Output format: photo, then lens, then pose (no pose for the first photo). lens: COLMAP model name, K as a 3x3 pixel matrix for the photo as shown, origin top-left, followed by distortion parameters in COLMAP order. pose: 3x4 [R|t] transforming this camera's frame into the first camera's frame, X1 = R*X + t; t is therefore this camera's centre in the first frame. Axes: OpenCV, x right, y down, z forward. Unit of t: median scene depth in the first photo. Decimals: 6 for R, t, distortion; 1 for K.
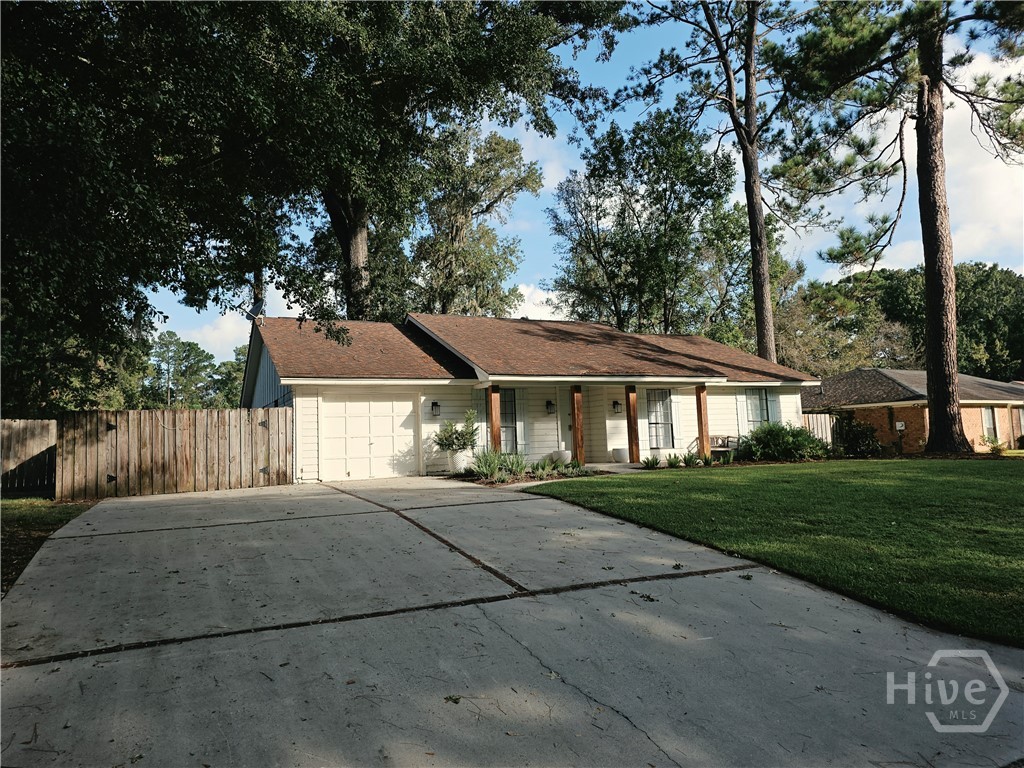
lens RADIAL K [[696.6, 0, 500.8], [0, 696.6, 383.3], [0, 0, 1]] dist [0.123779, -0.156066]
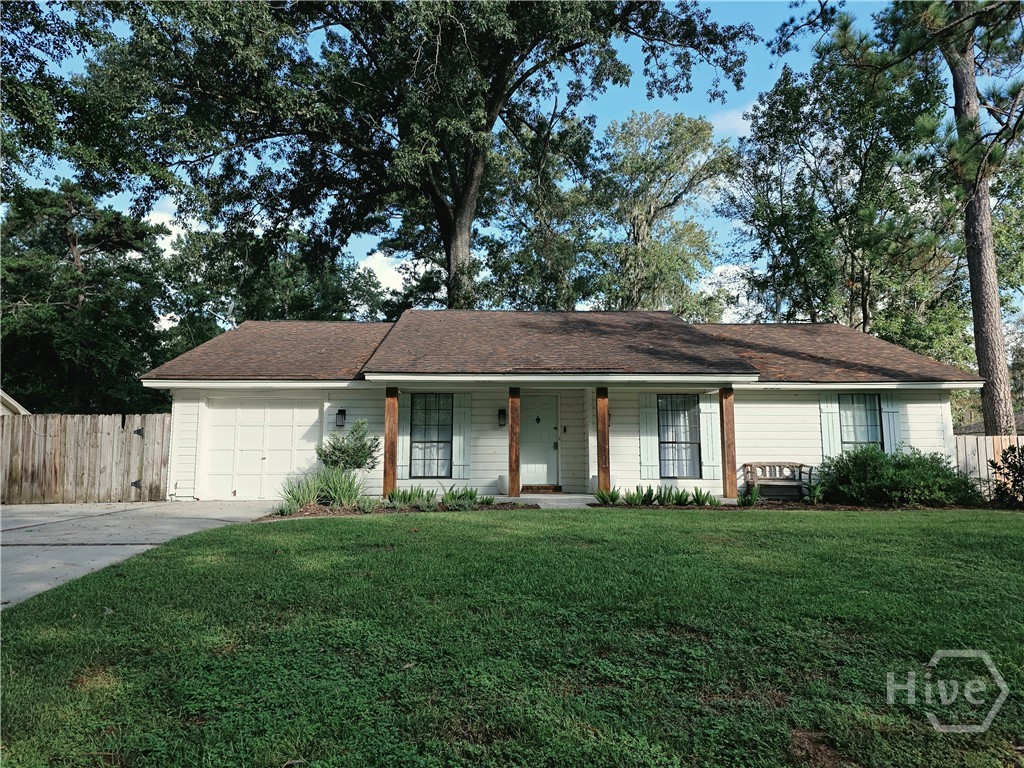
lens RADIAL K [[678.4, 0, 510.8], [0, 678.4, 398.6], [0, 0, 1]] dist [0.078499, -0.066531]
pose [[0.914693, -0.004634, -0.404122, 0.407464], [0.001829, 0.999971, -0.007328, 0.020392], [0.404145, 0.005963, 0.914676, 0.351973]]
